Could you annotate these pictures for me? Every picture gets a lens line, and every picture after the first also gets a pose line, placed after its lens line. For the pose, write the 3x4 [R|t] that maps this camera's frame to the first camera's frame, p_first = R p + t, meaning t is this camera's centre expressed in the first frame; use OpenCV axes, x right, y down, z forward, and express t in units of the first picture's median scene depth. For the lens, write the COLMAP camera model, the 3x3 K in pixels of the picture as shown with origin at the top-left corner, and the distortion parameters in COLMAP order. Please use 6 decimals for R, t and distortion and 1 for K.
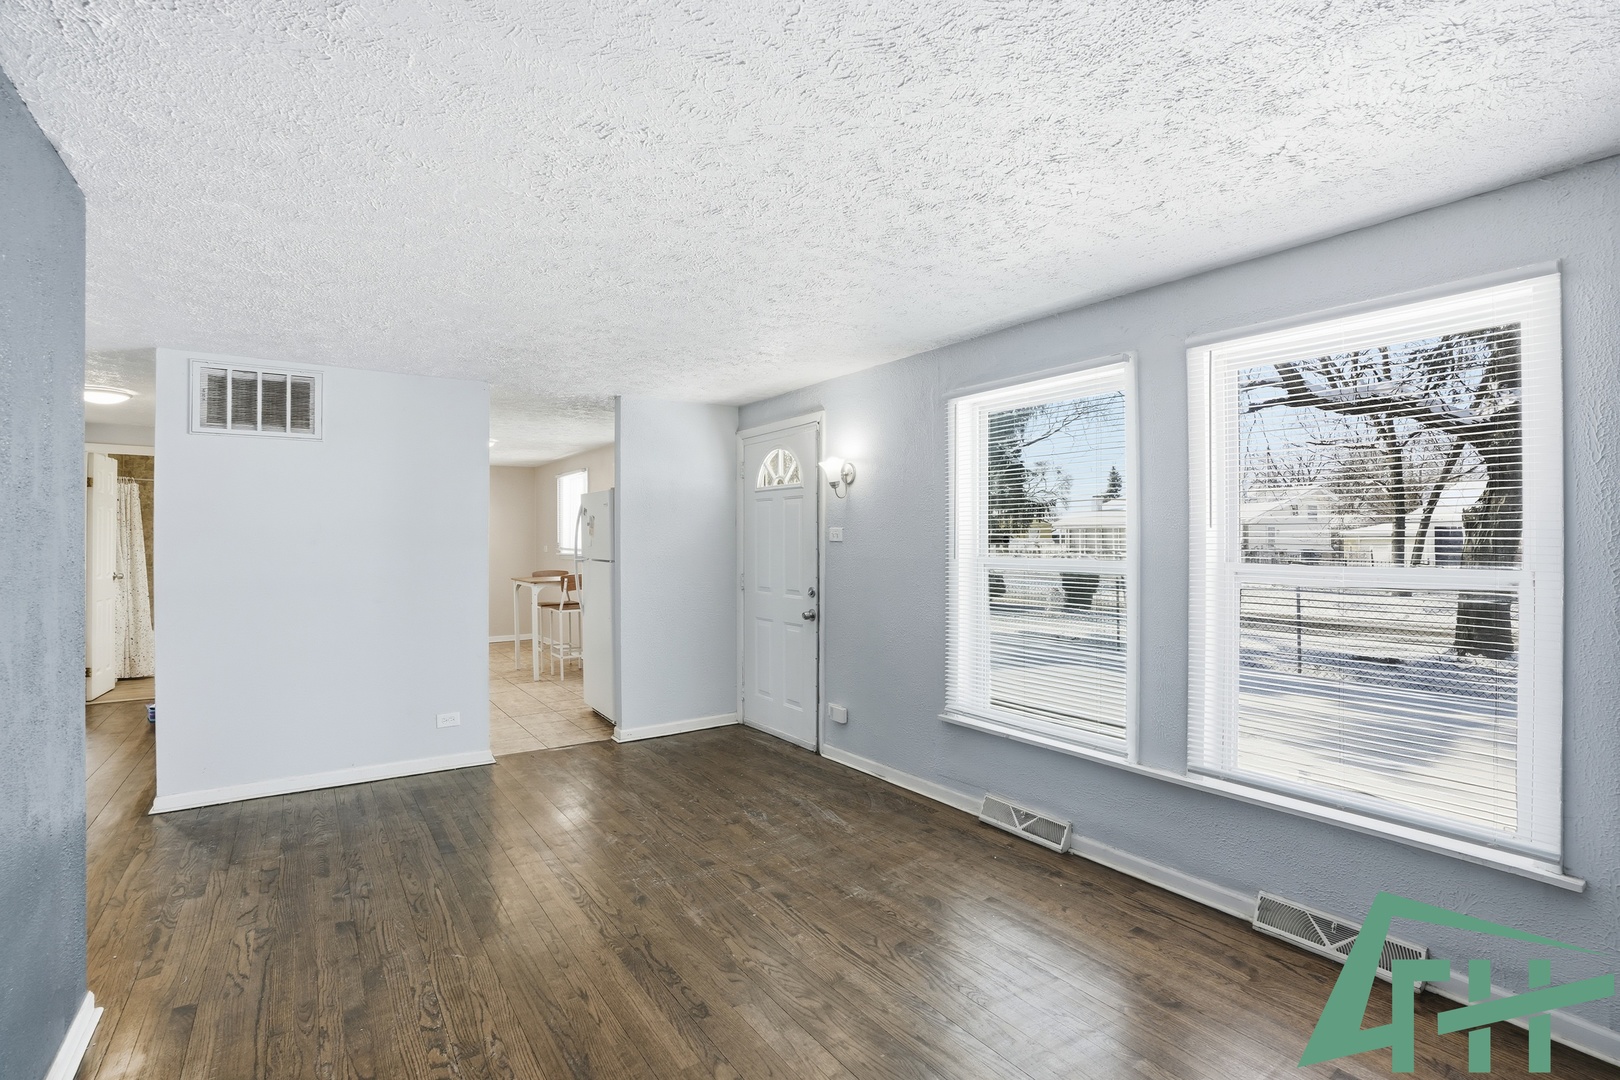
lens RADIAL K [[752.9, 0, 810.0], [0, 752.9, 540.0], [0, 0, 1]] dist [-0.059263, 0.000597]
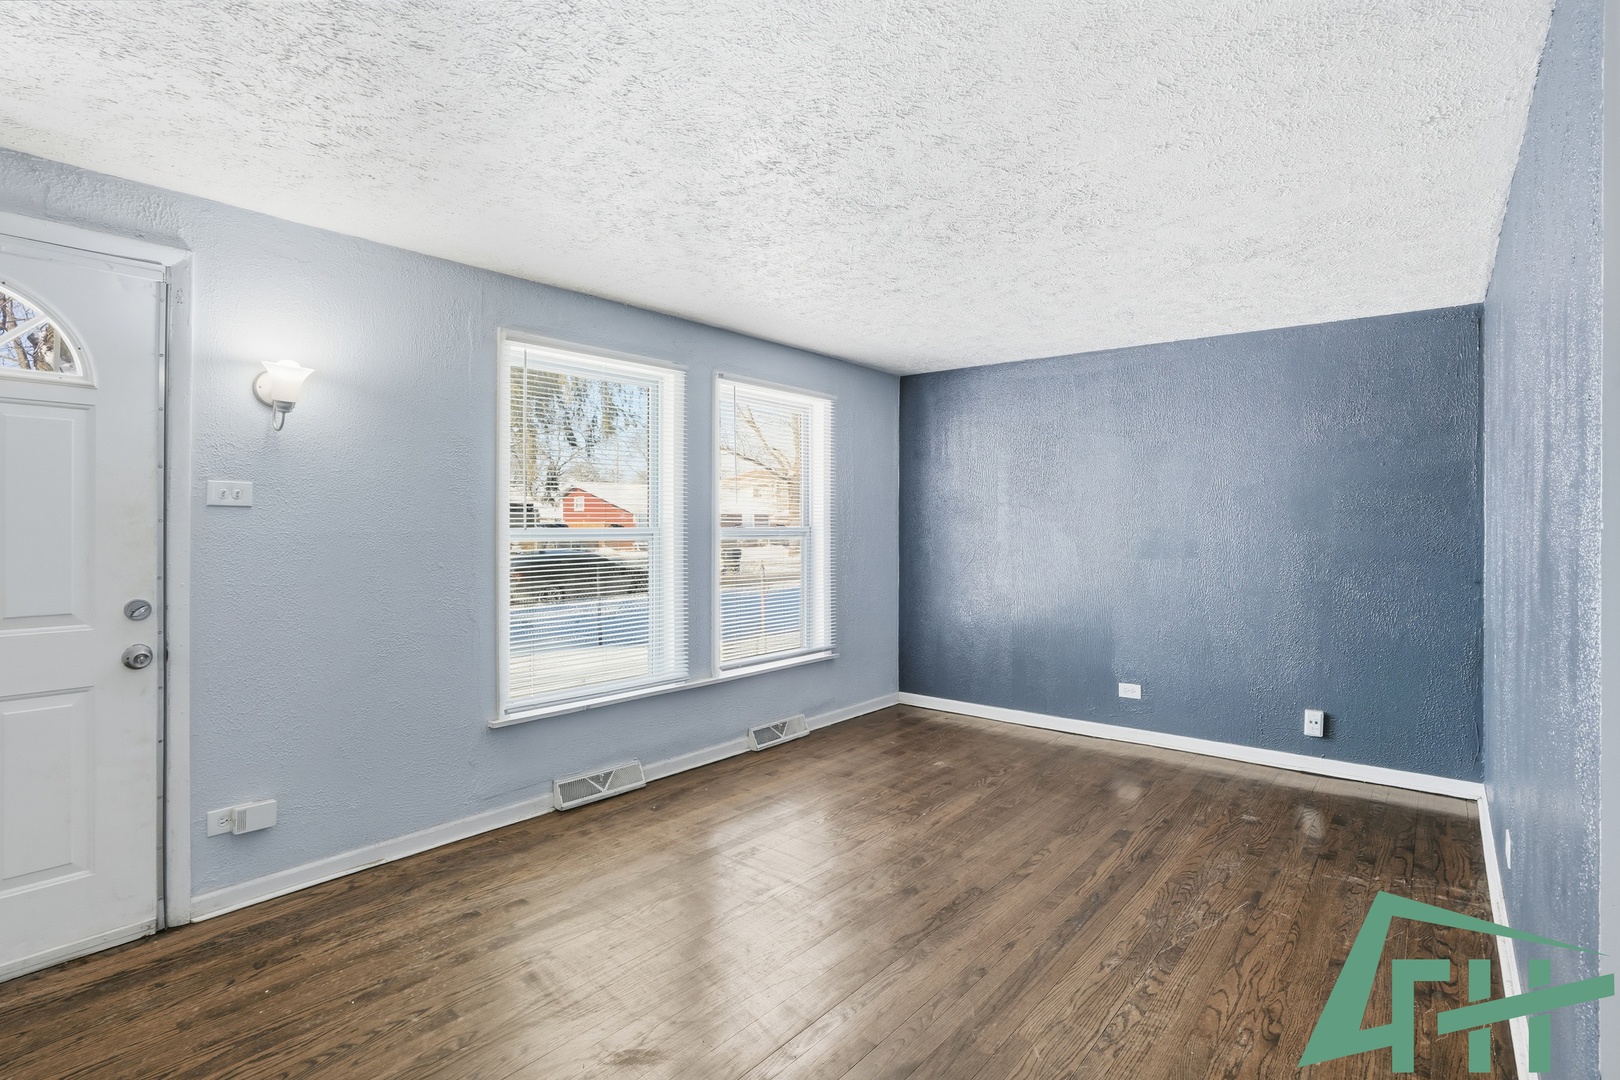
lens RADIAL K [[805.1, 0, 809.2], [0, 805.1, 513.5], [0, 0, 1]] dist [-0.062290, 0.000621]
pose [[-0.285751, 0.007969, 0.958271, -0.767405], [-0.002646, 0.999955, -0.009105, 0.014321], [-0.958300, -0.005138, -0.285717, 0.941857]]
